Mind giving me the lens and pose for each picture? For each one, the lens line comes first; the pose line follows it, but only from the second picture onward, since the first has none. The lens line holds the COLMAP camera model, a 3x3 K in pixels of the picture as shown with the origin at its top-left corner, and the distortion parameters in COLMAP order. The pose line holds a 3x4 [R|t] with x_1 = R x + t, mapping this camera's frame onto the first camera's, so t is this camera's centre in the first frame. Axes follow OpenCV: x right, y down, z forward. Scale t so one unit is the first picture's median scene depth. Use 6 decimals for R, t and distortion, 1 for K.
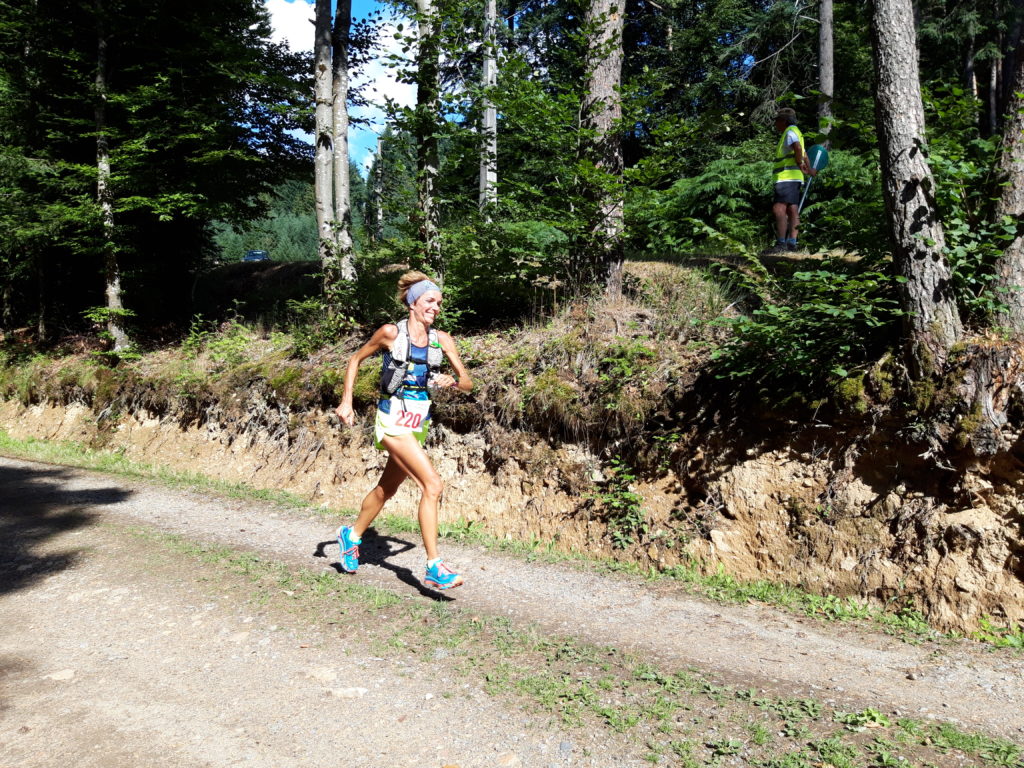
lens RADIAL K [[785.1, 0, 508.4], [0, 785.1, 396.6], [0, 0, 1]] dist [0.073942, -0.128514]
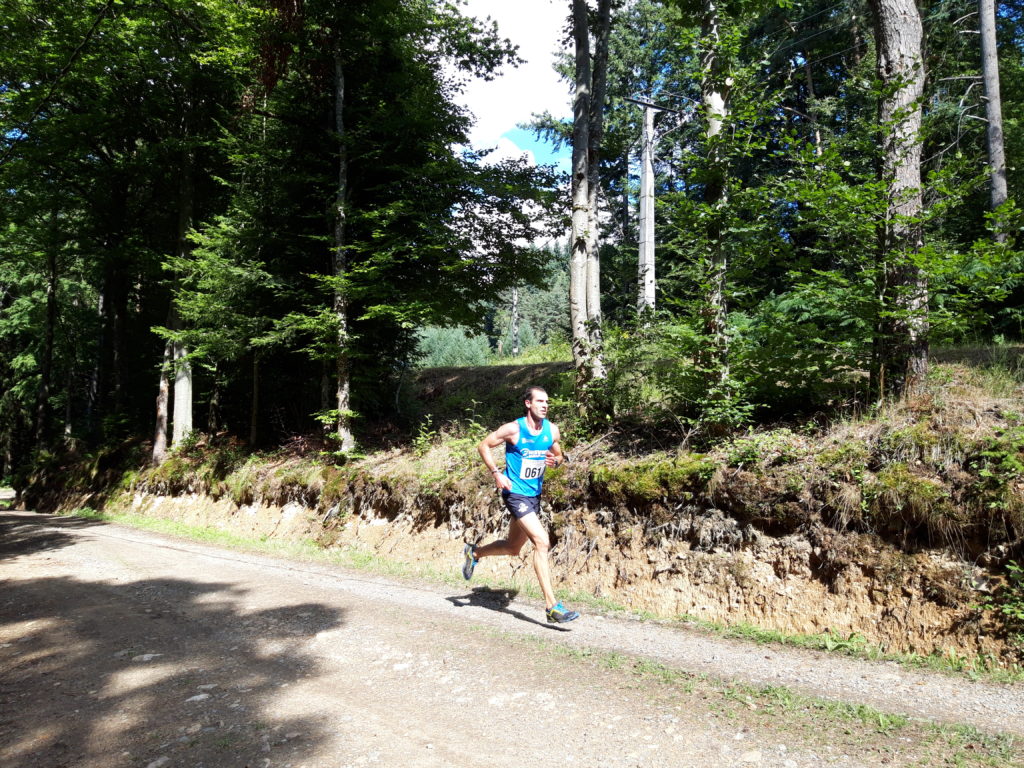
lens RADIAL K [[786.9, 0, 502.2], [0, 786.9, 387.3], [0, 0, 1]] dist [0.094443, -0.176185]
pose [[0.989967, -0.010100, -0.140936, -0.221789], [-0.010770, 0.989146, -0.146539, 0.013807], [0.140886, 0.146586, 0.979114, 0.009875]]
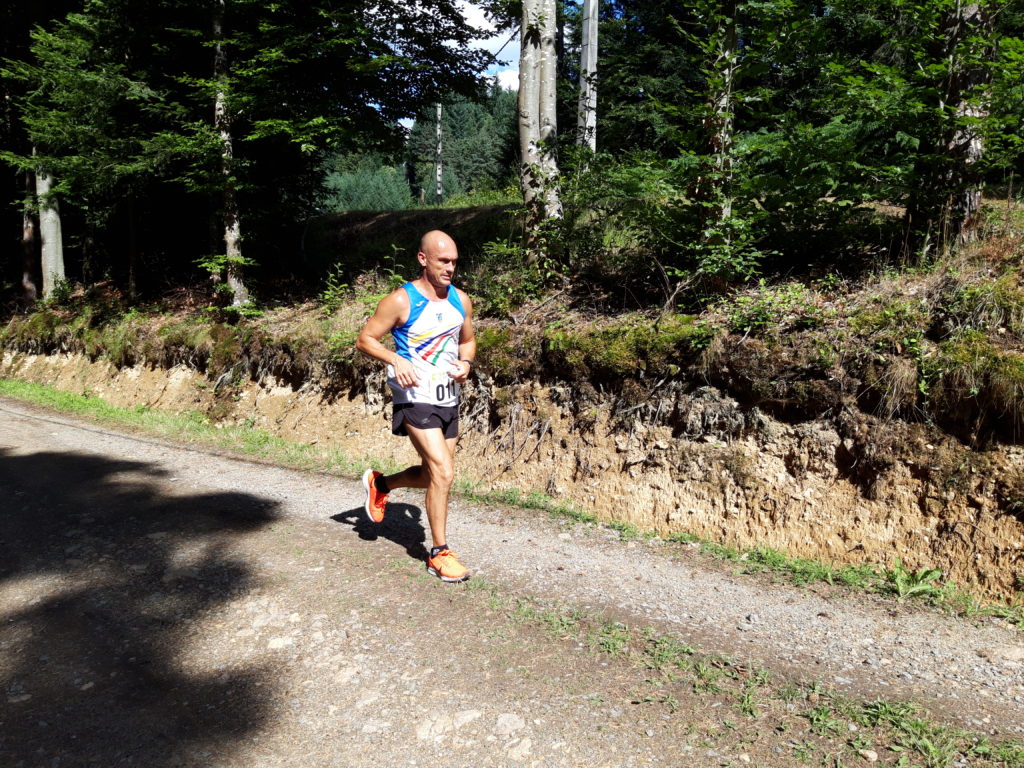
lens RADIAL K [[782.7, 0, 493.1], [0, 782.7, 390.0], [0, 0, 1]] dist [0.081443, -0.151086]
pose [[0.998617, 0.015016, -0.050381, -0.265255], [-0.013093, 0.999181, 0.038284, -0.005019], [0.050914, -0.037571, 0.997996, 0.242650]]
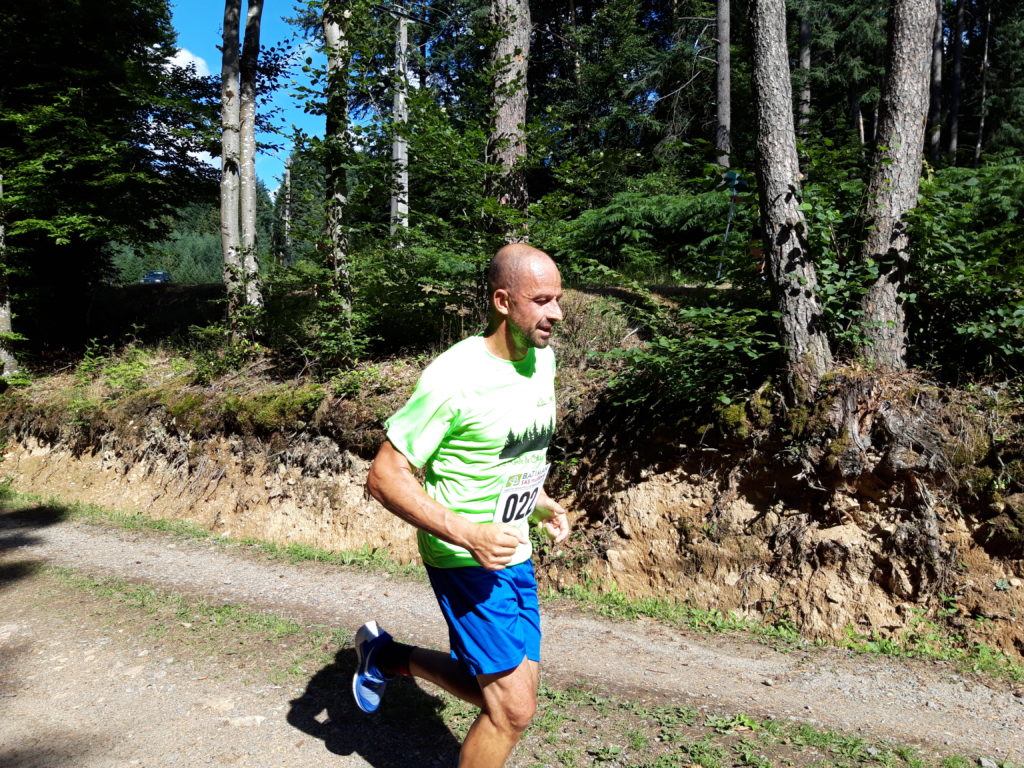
lens RADIAL K [[791.9, 0, 508.0], [0, 791.9, 383.5], [0, 0, 1]] dist [0.085119, -0.158978]
pose [[0.994378, -0.000503, 0.105889, 0.008631], [0.005349, 0.998951, -0.045479, -0.002951], [-0.105755, 0.045790, 0.993337, -0.026342]]
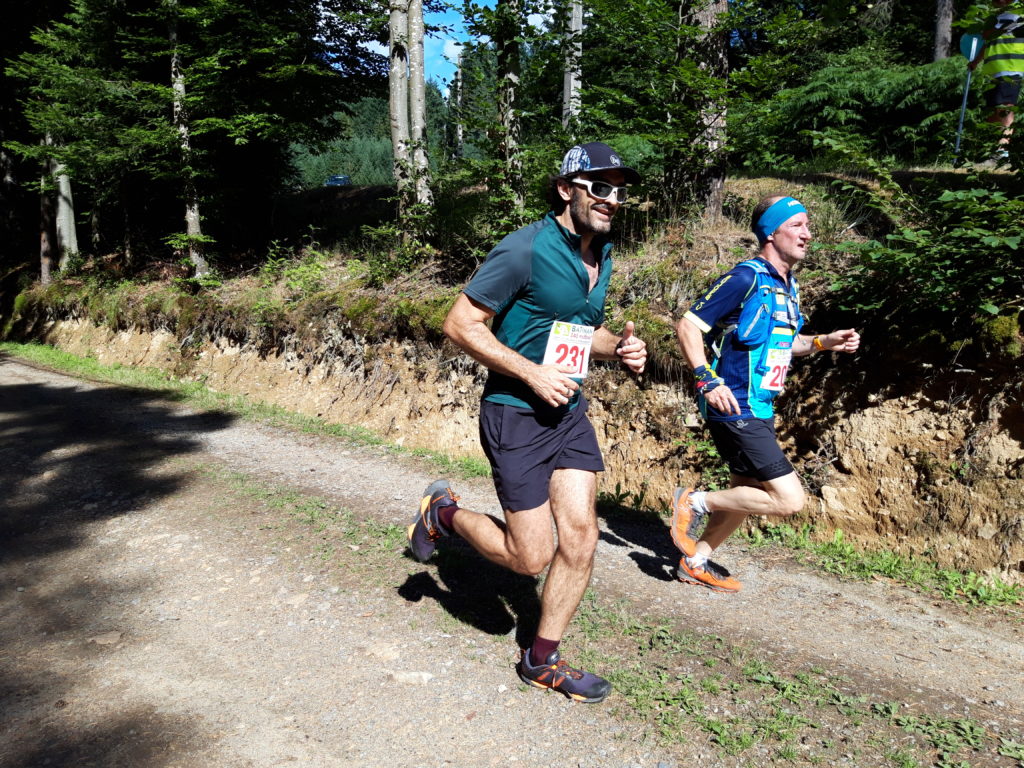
lens RADIAL K [[785.2, 0, 514.3], [0, 785.2, 390.4], [0, 0, 1]] dist [0.083822, -0.162747]
pose [[0.995409, 0.015212, -0.094494, -0.003776], [-0.007117, 0.996320, 0.085420, -0.007327], [0.095445, -0.084356, 0.991854, 0.063266]]
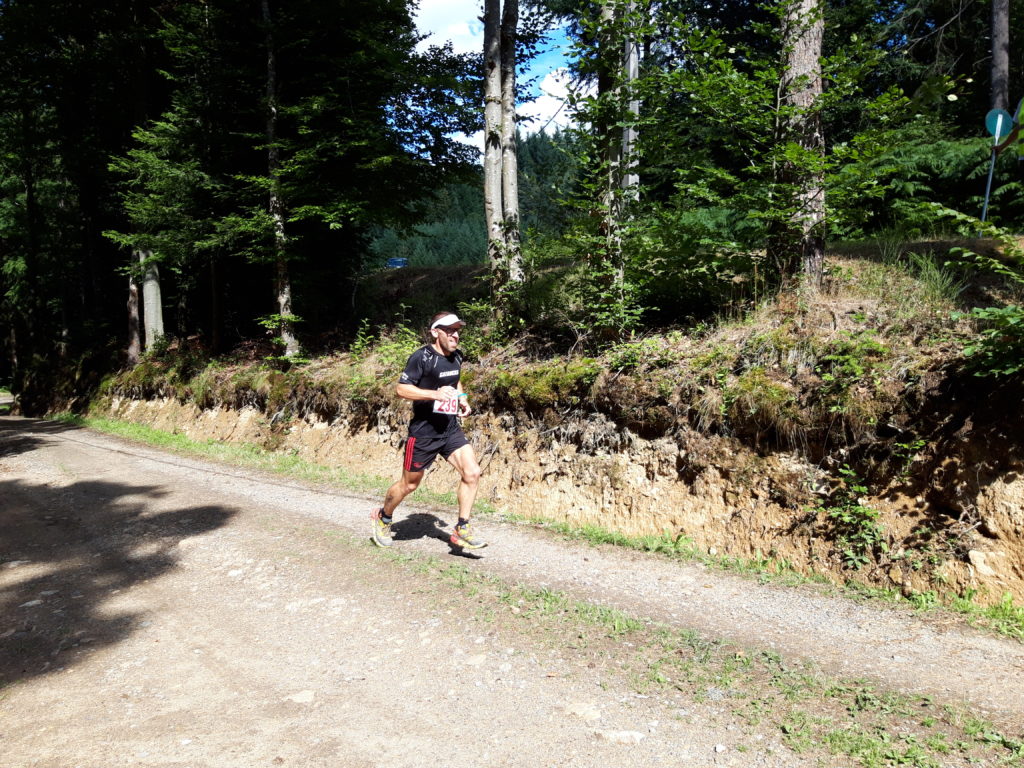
lens RADIAL K [[784.4, 0, 514.2], [0, 784.4, 392.7], [0, 0, 1]] dist [0.079888, -0.154461]
pose [[0.988352, -0.006019, -0.152068, -0.070111], [0.005019, 0.999963, -0.006959, -0.001333], [0.152104, 0.006115, 0.988346, 0.040910]]
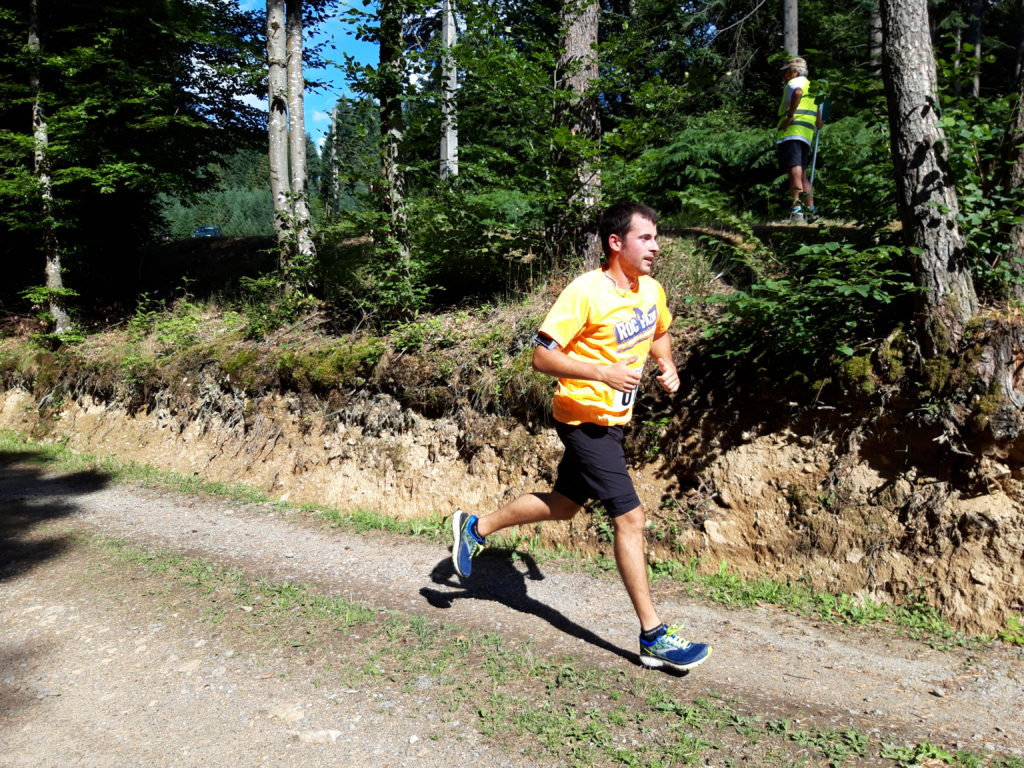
lens RADIAL K [[790.6, 0, 511.5], [0, 790.6, 388.5], [0, 0, 1]] dist [0.078071, -0.157027]
pose [[0.998637, -0.014943, 0.050001, -0.011774], [0.013918, 0.999687, 0.020774, -0.006531], [-0.050296, -0.020049, 0.998533, 0.051533]]
